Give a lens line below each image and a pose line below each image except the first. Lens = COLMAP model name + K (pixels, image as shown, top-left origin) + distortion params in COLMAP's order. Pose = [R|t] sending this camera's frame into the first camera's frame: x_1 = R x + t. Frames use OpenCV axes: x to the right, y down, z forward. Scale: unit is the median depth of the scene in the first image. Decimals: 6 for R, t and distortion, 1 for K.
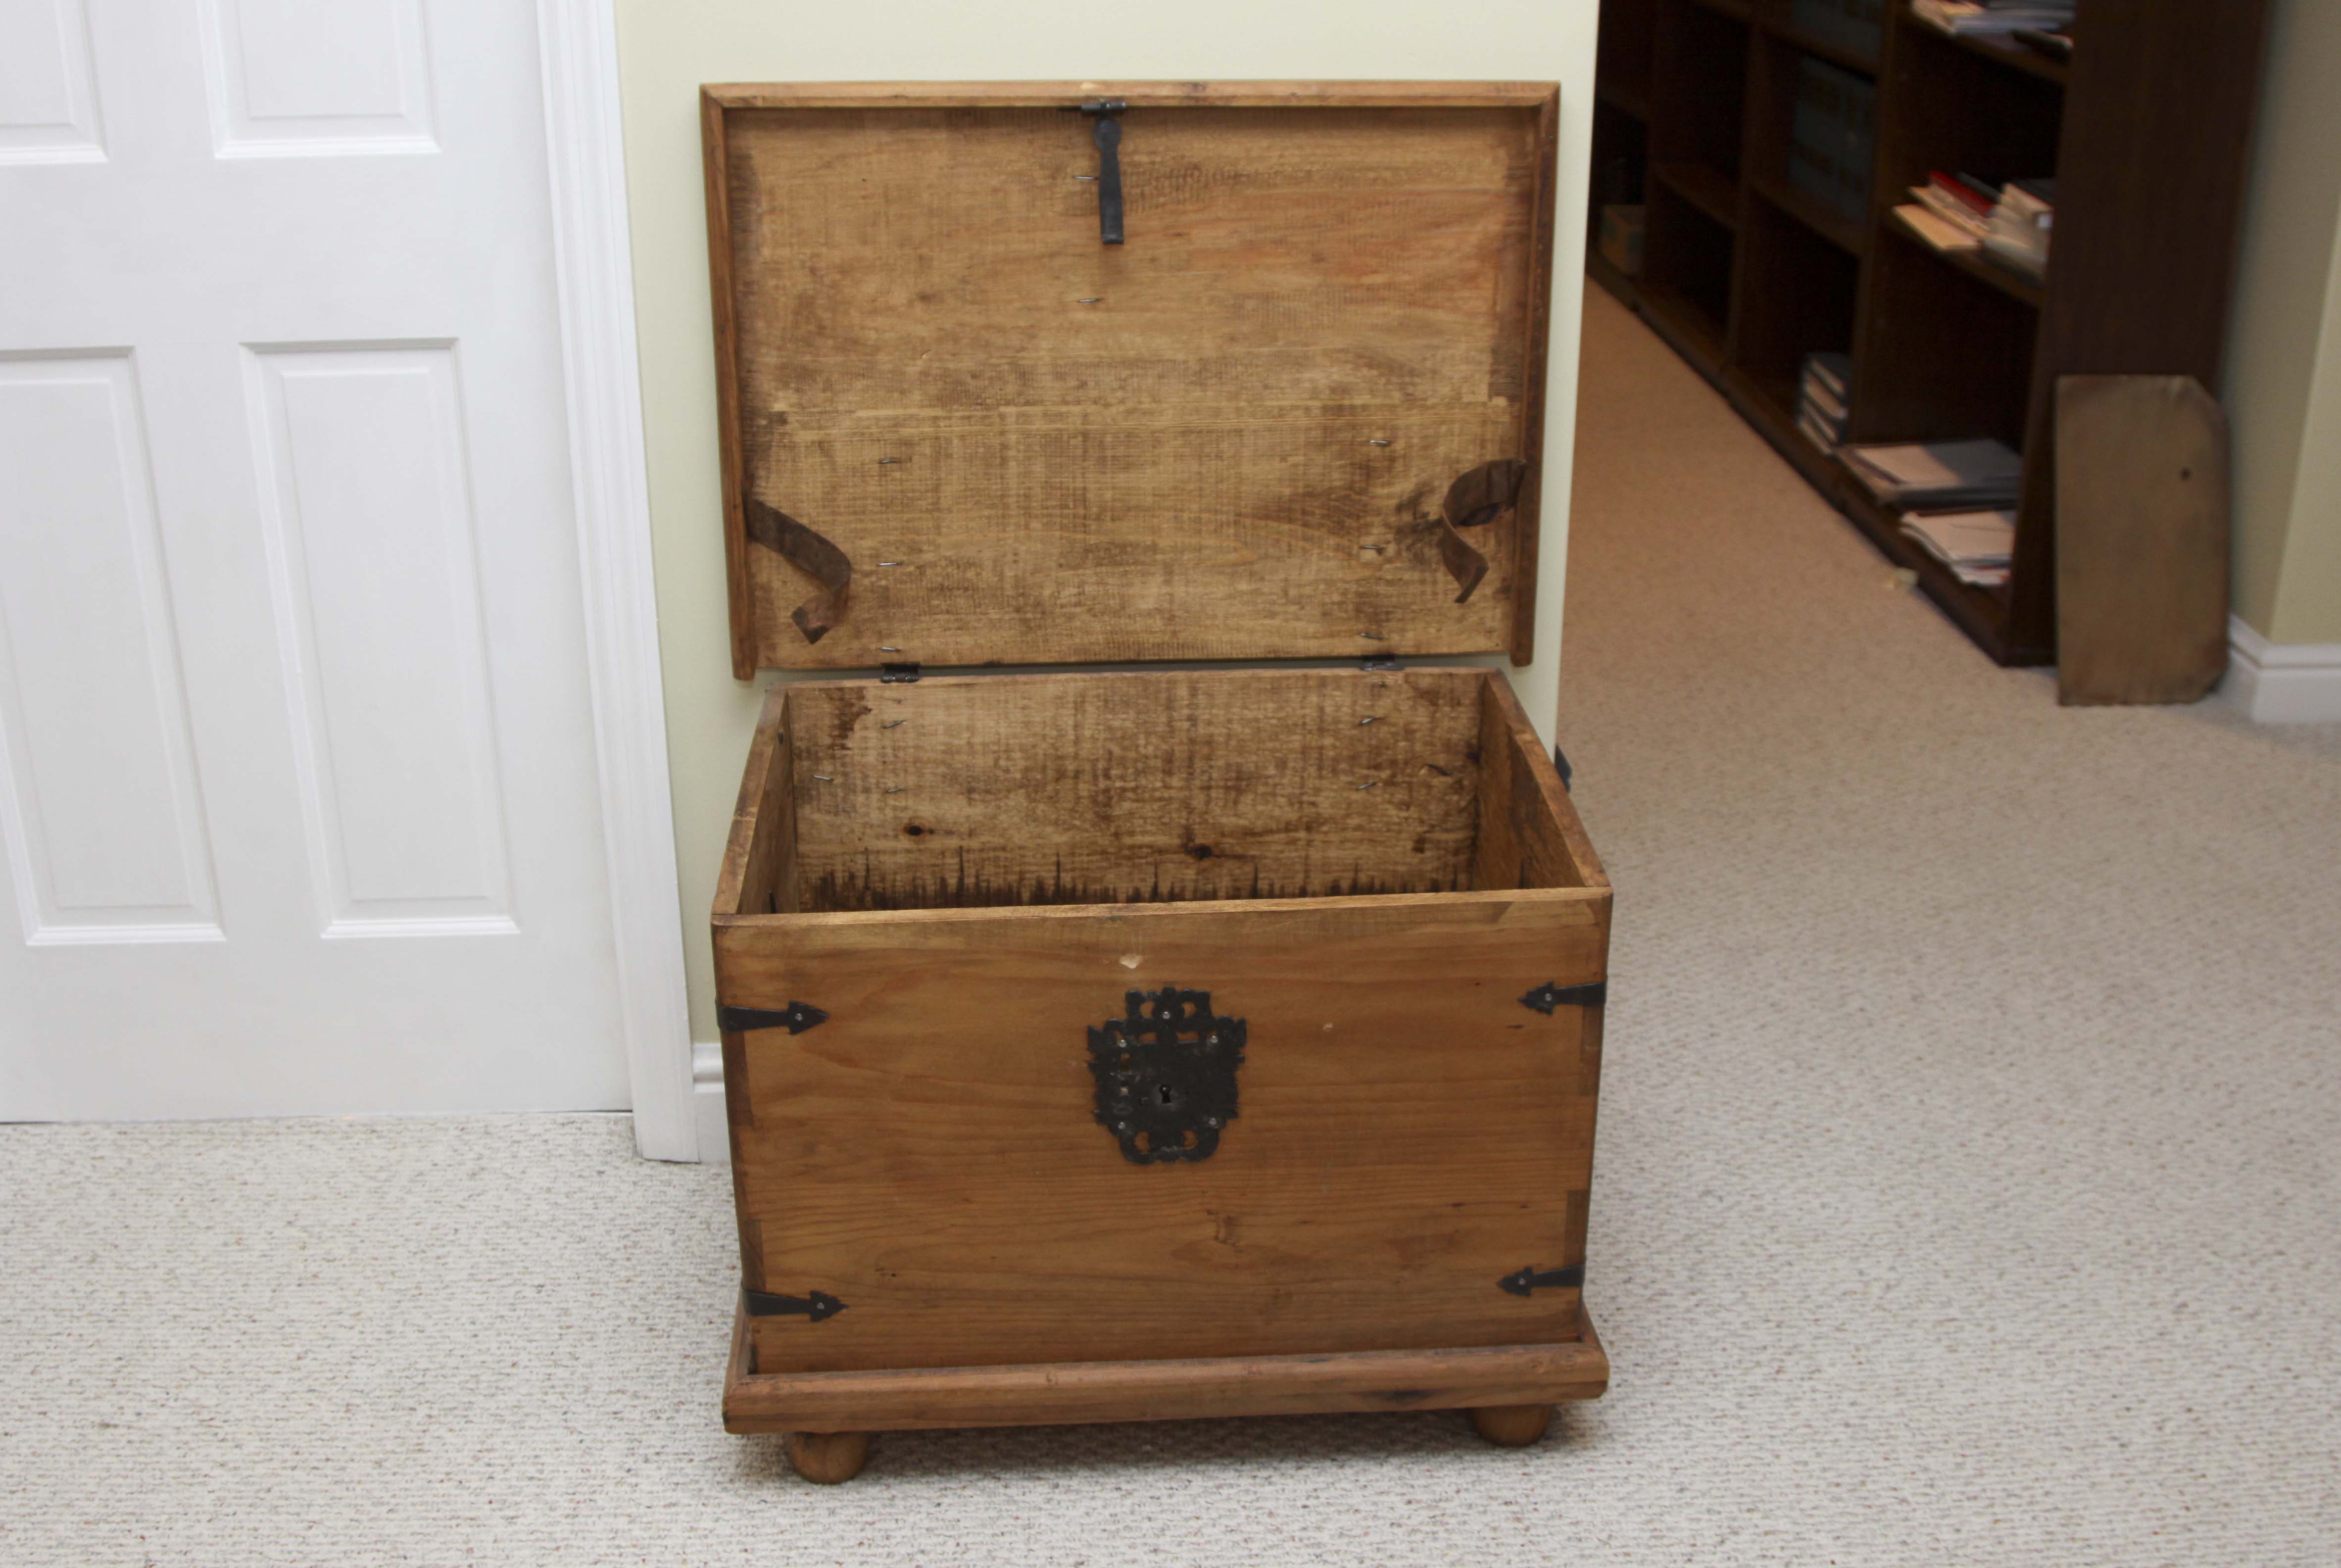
lens RADIAL K [[2462.6, 0, 1178.6], [0, 2462.6, 841.0], [0, 0, 1]] dist [-0.117978, 0.000000]
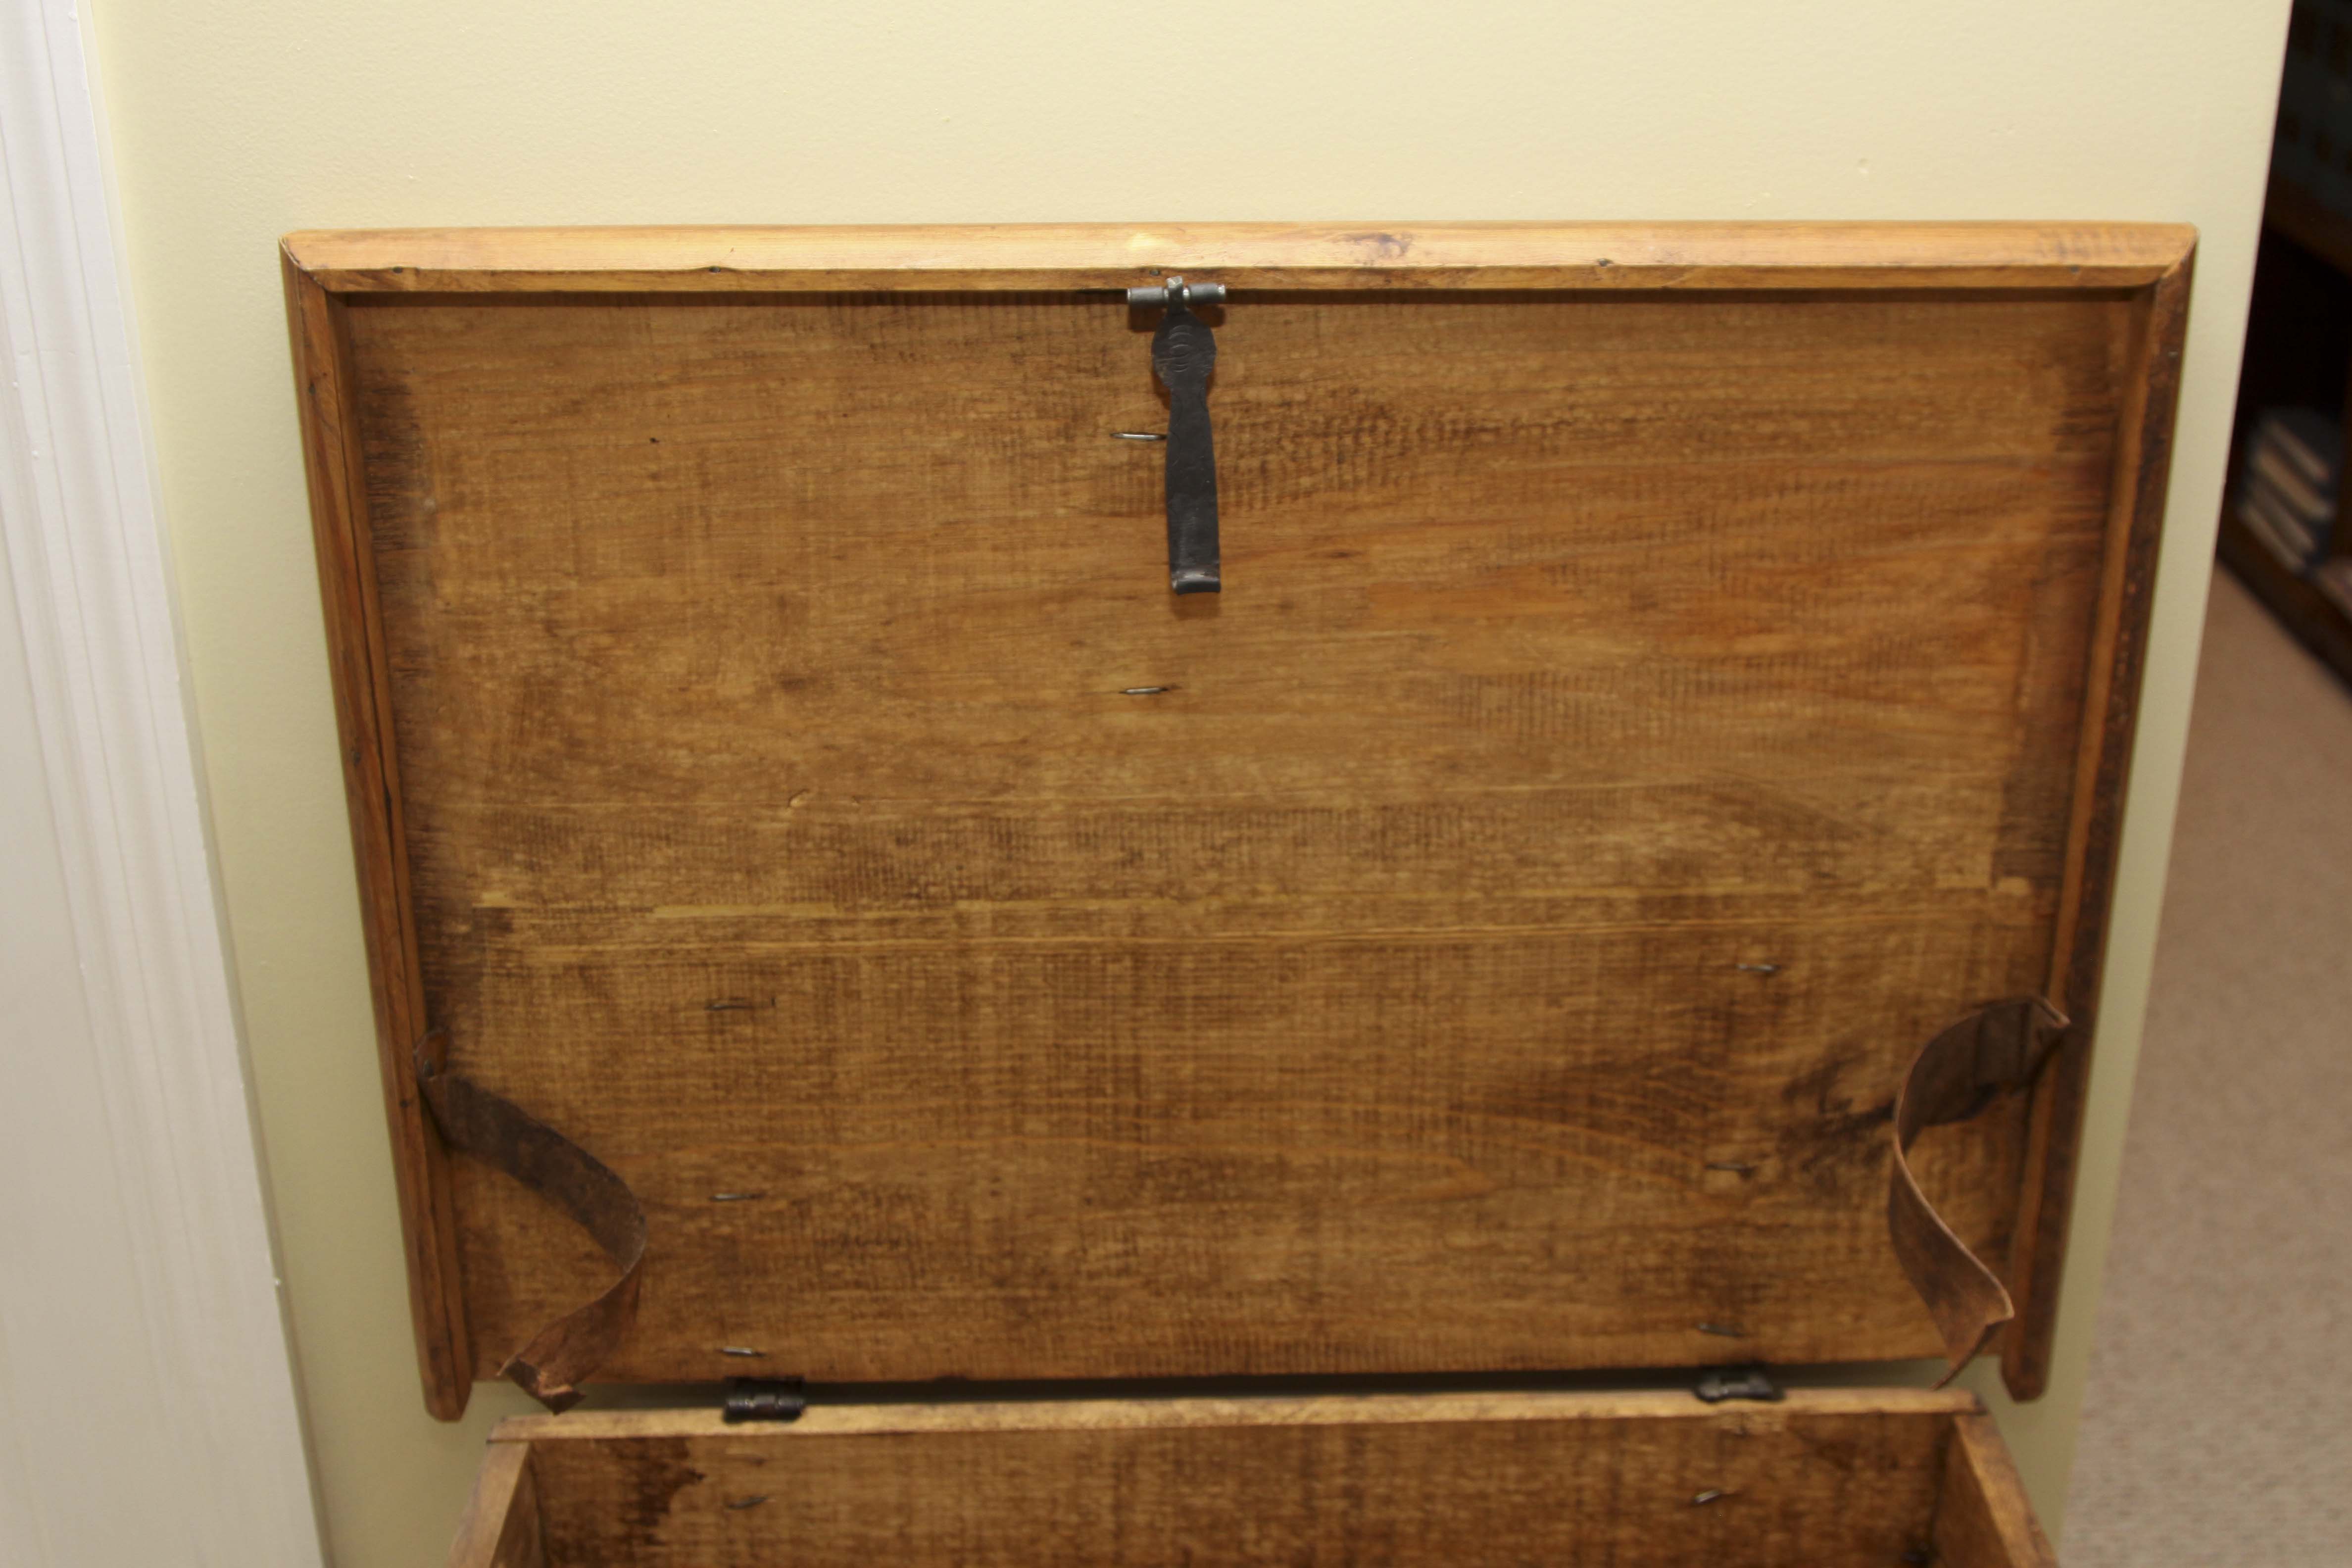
lens RADIAL K [[2817.3, 0, 1195.0], [0, 2817.3, 842.2], [0, 0, 1]] dist [-0.083105, 0.000000]
pose [[0.998734, 0.015595, -0.047821, -0.001270], [-0.014717, 0.999718, 0.018652, -0.192632], [0.048099, -0.017925, 0.998682, 0.444694]]
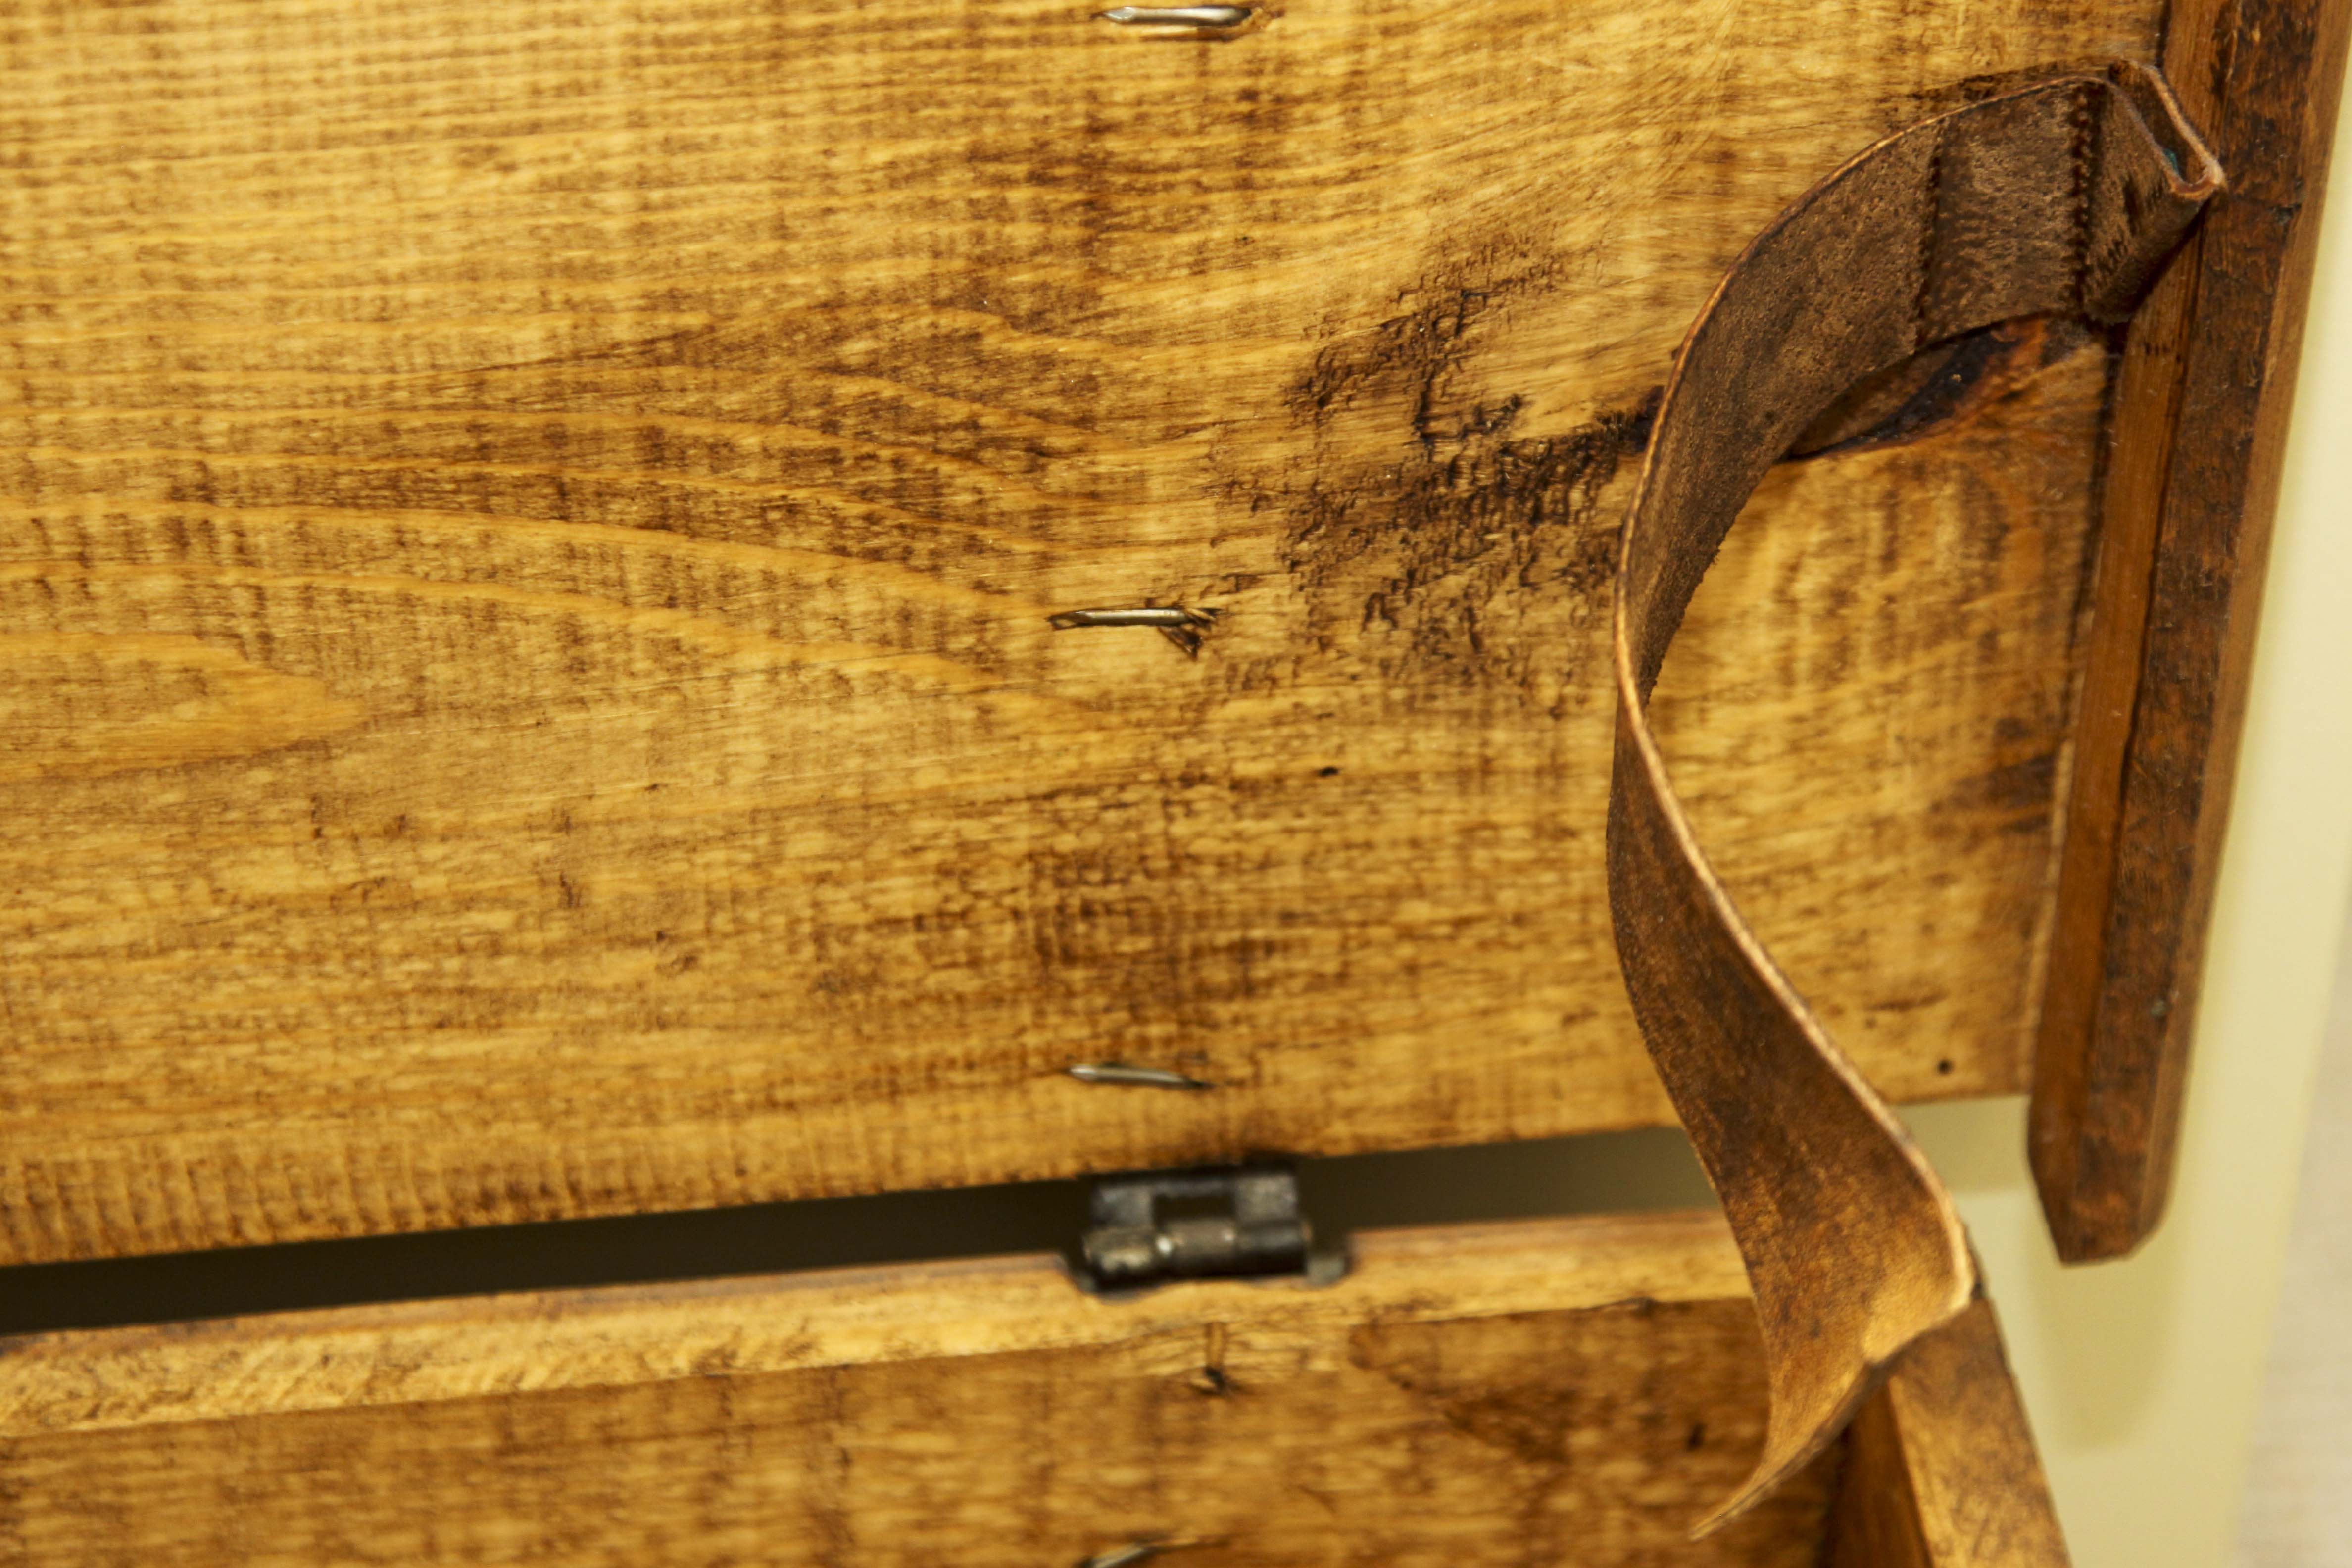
lens RADIAL K [[6412.2, 0, 1193.0], [0, 6412.2, 783.9], [0, 0, 1]] dist [0.168709, 0.000000]
pose [[0.998584, -0.023982, 0.047488, 0.063774], [0.007306, 0.945993, 0.324105, -0.235866], [-0.052696, -0.323299, 0.944828, 0.632728]]
